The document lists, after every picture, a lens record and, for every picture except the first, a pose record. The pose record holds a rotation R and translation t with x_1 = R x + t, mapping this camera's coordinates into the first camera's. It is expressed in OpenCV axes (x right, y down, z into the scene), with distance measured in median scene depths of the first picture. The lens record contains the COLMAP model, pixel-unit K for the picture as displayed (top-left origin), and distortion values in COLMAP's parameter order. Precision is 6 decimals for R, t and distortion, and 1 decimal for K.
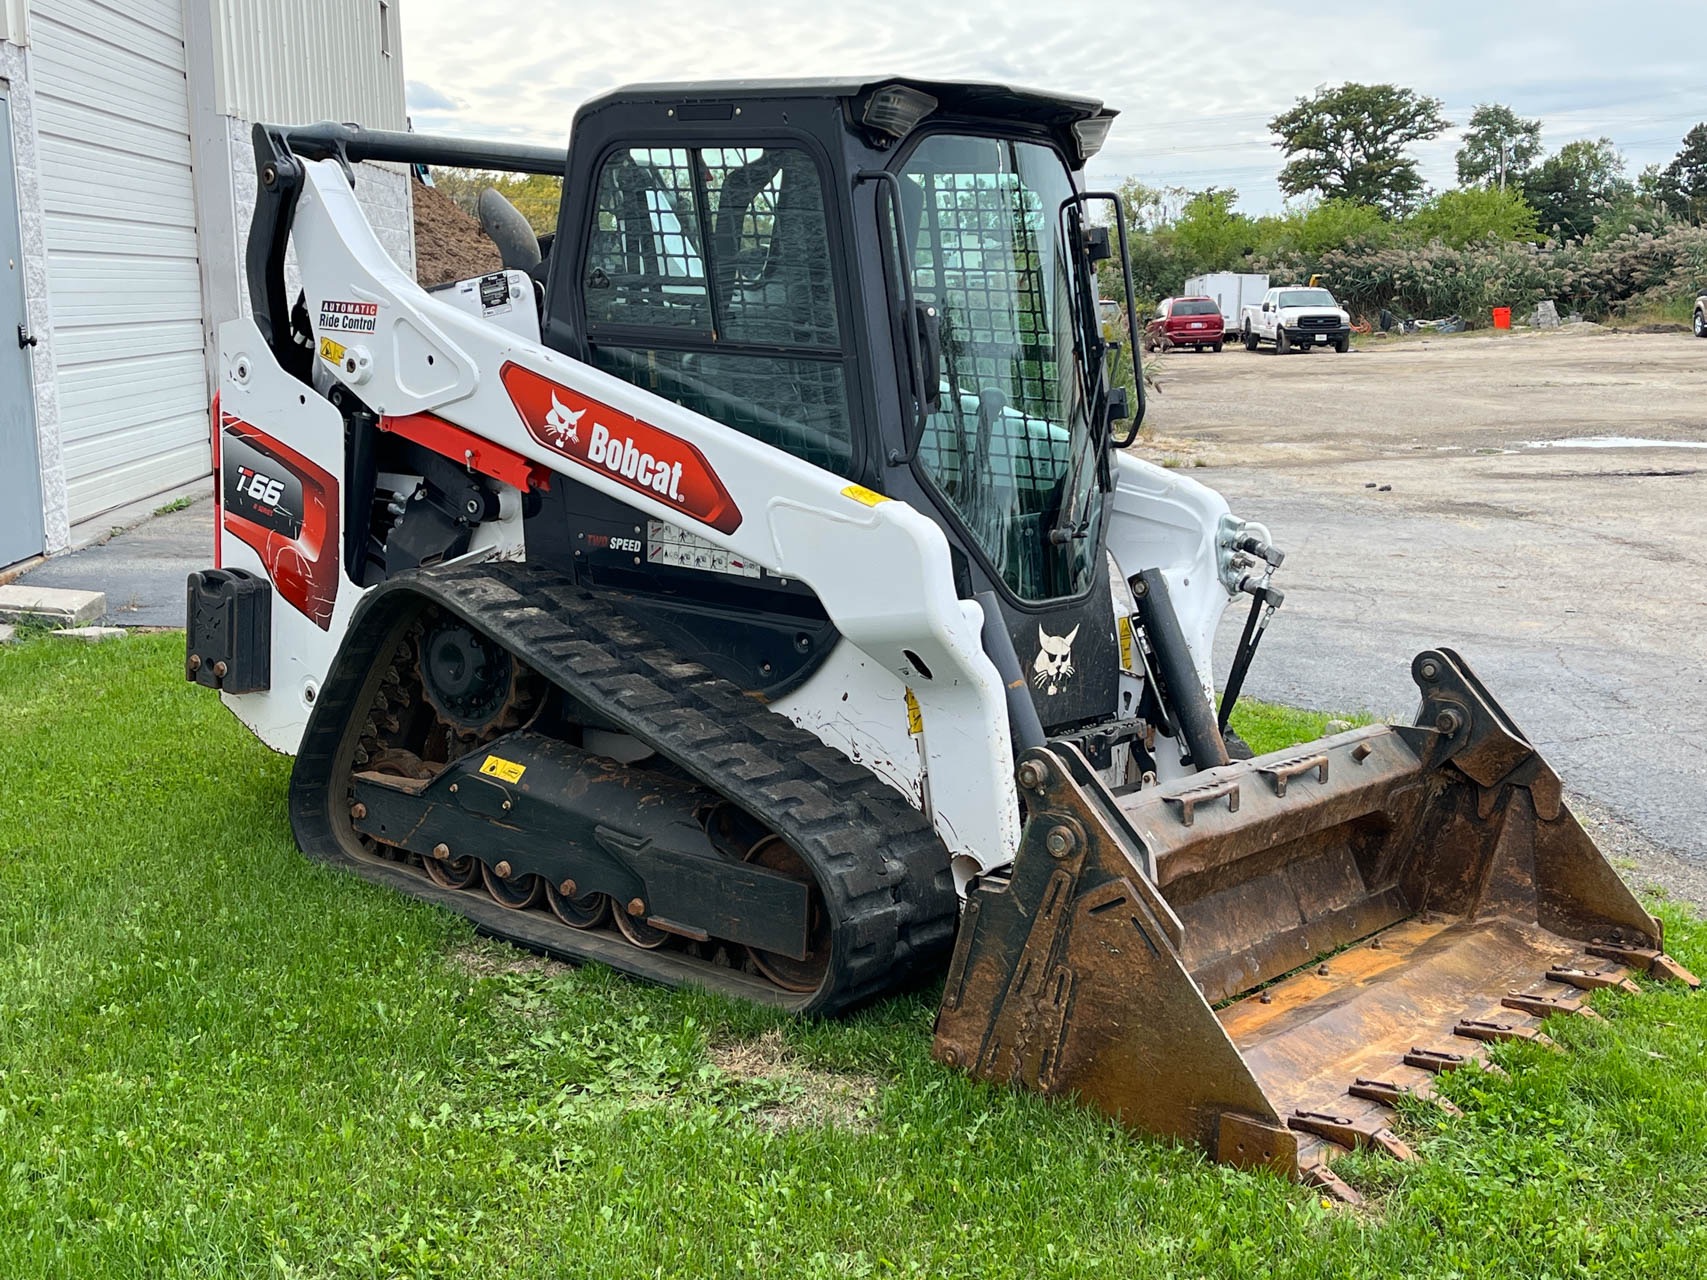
lens RADIAL K [[1991.3, 0, 853.5], [0, 1991.3, 640.0], [0, 0, 1]] dist [0.125921, -0.340608]
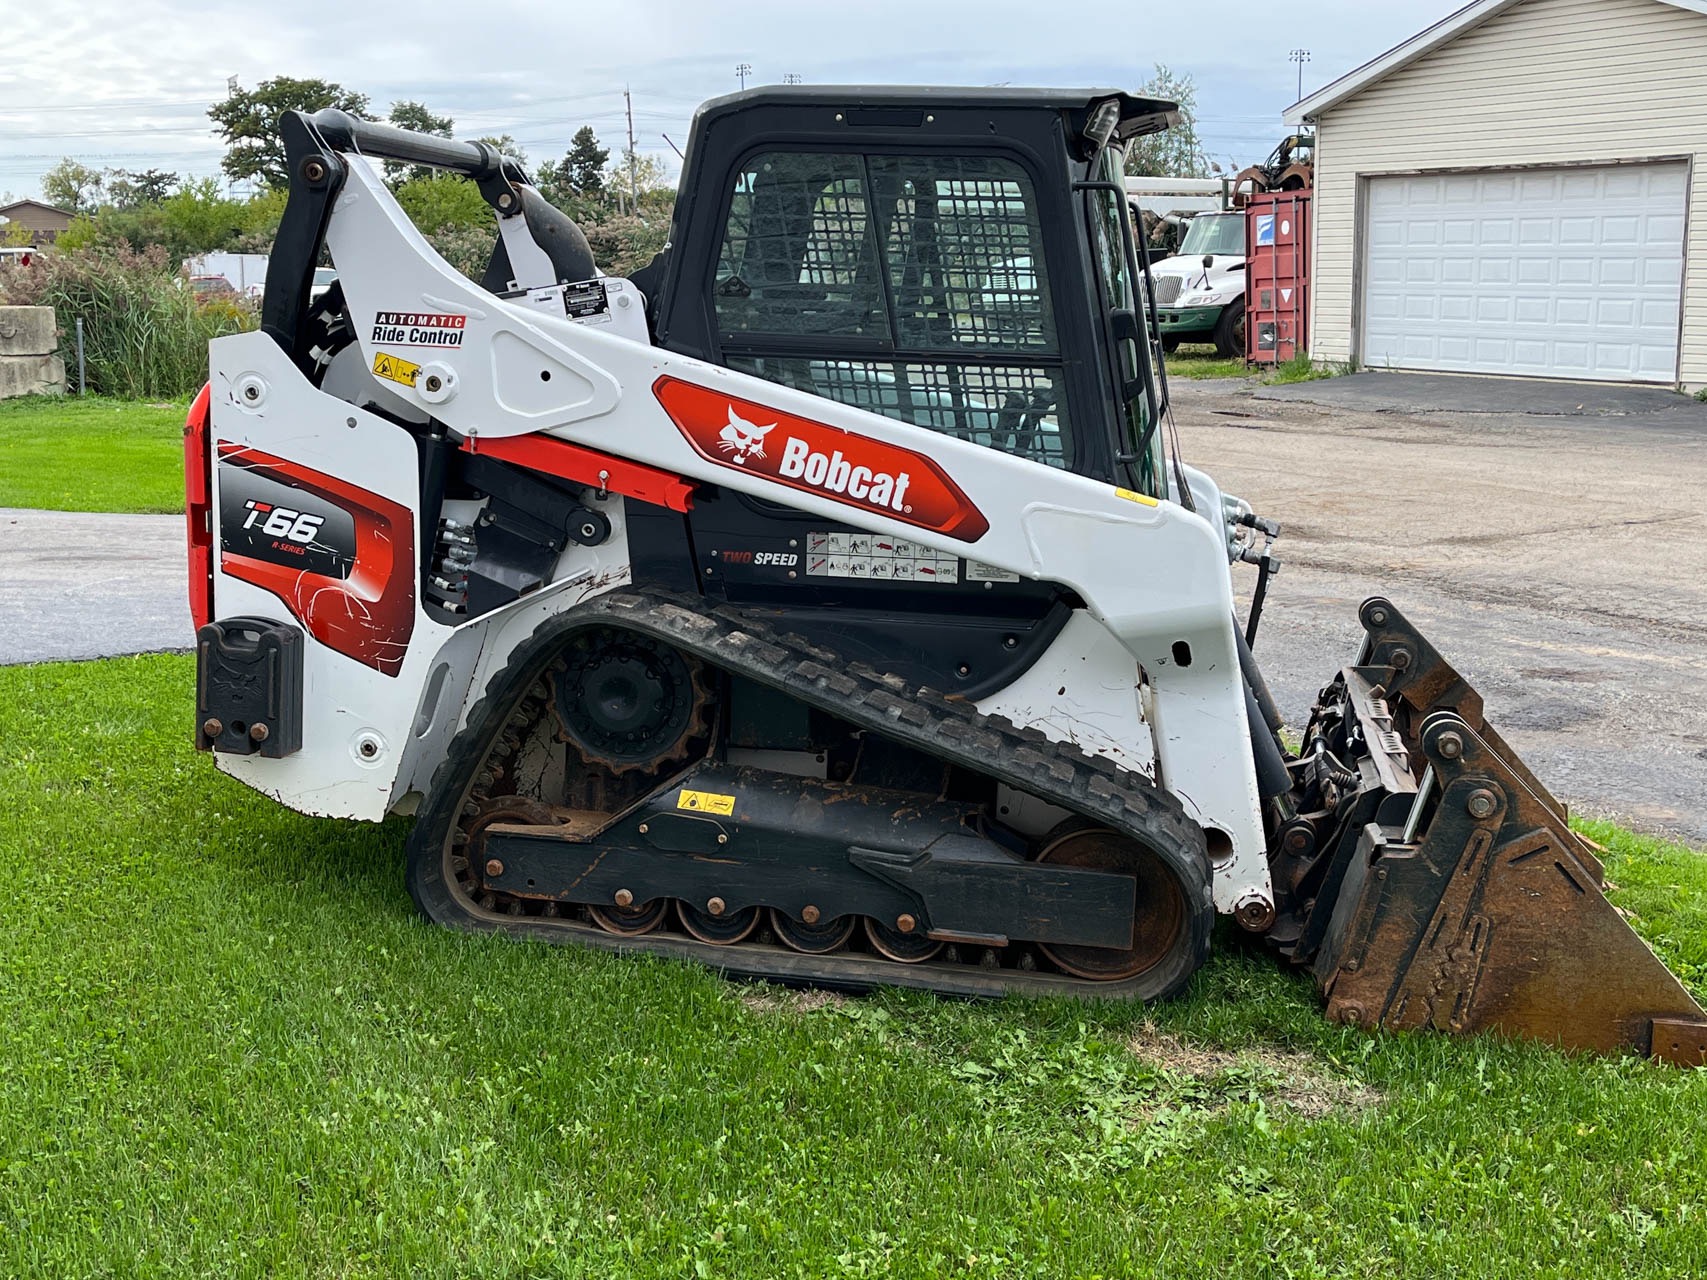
lens RADIAL K [[1808.1, 0, 786.2], [0, 1808.1, 636.2], [0, 0, 1]] dist [0.117445, -0.230894]
pose [[0.896167, -0.089692, 0.434557, -0.516955], [0.079365, 0.995965, 0.041895, -0.048564], [-0.436561, -0.003056, 0.899670, 0.205152]]
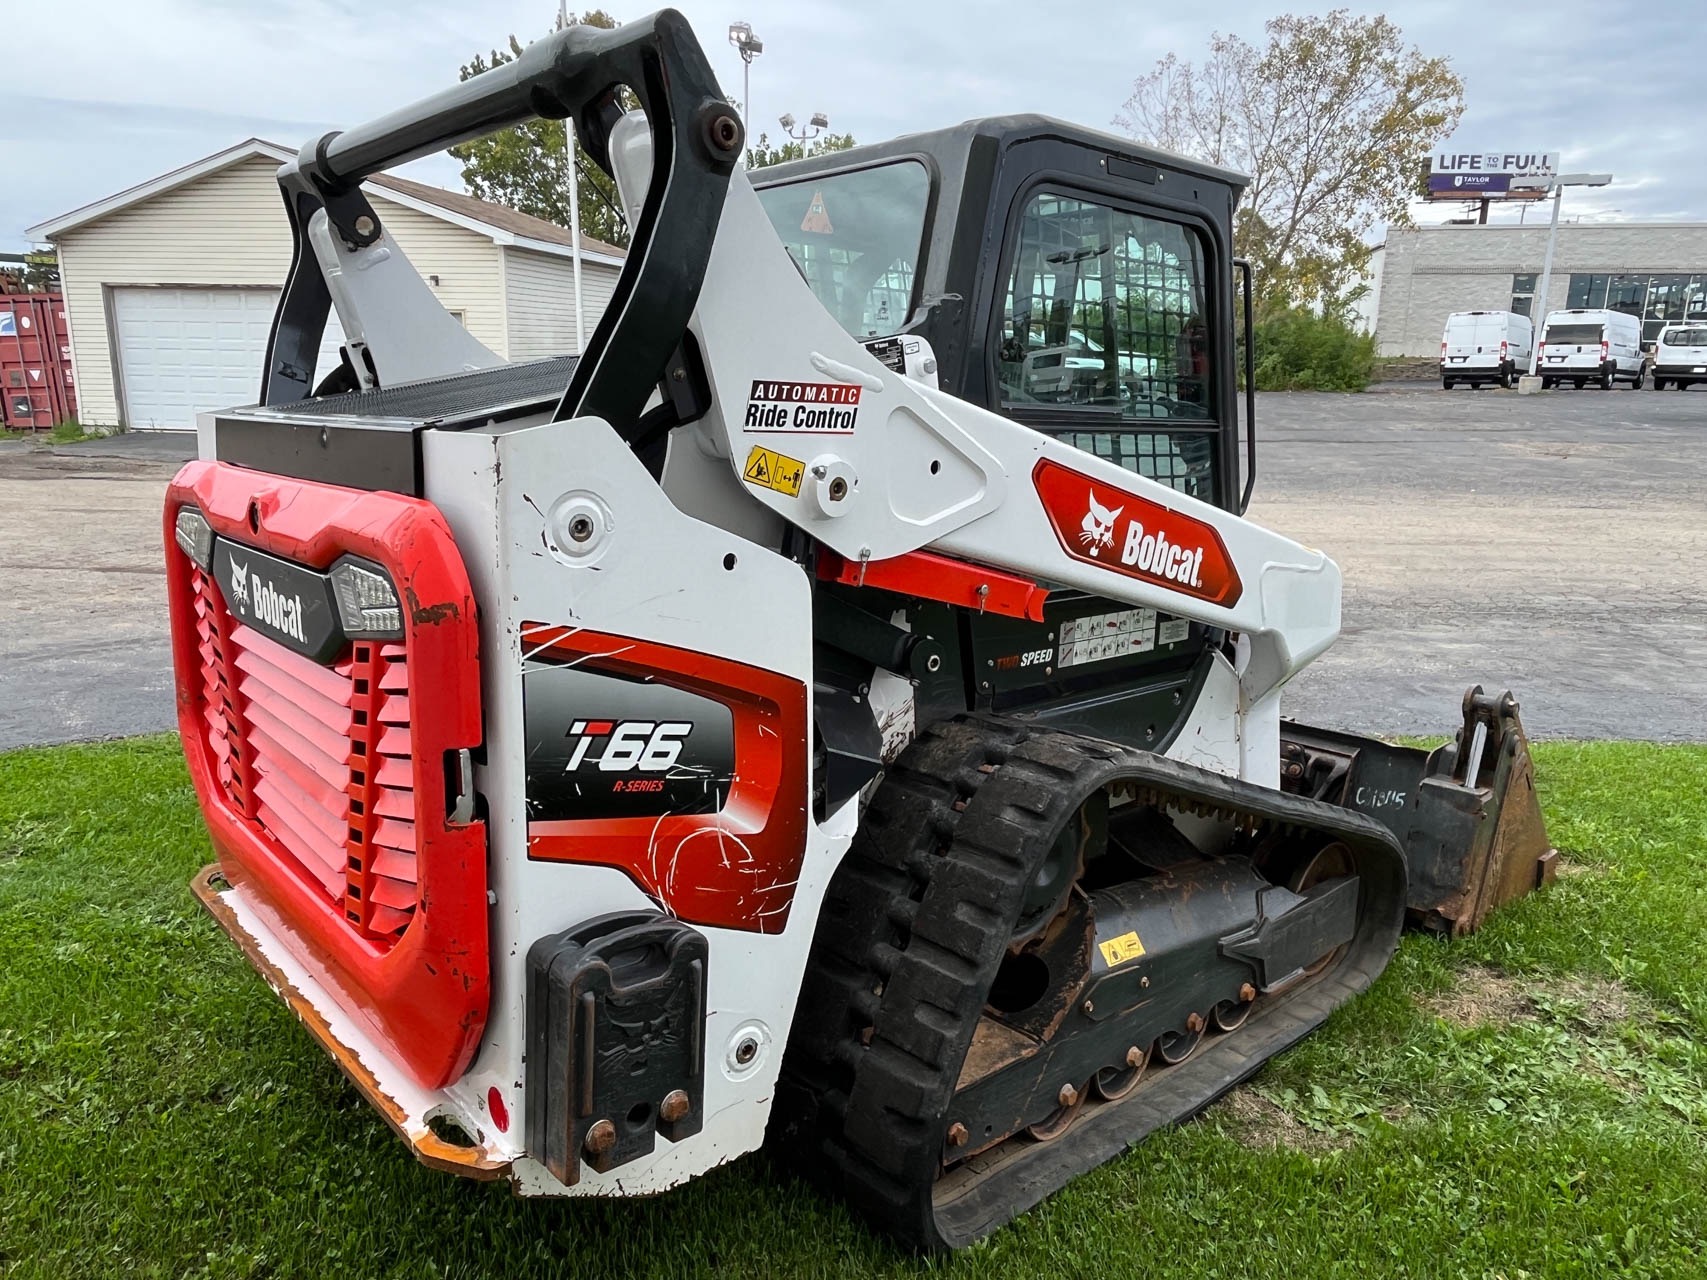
lens RADIAL K [[1173.3, 0, 758.9], [0, 1173.3, 642.5], [0, 0, 1]] dist [-0.001334, 0.001062]
pose [[0.227347, -0.220735, 0.948467, -0.651630], [0.156046, 0.969643, 0.188259, -0.176088], [-0.961230, 0.105204, 0.254890, 1.019867]]
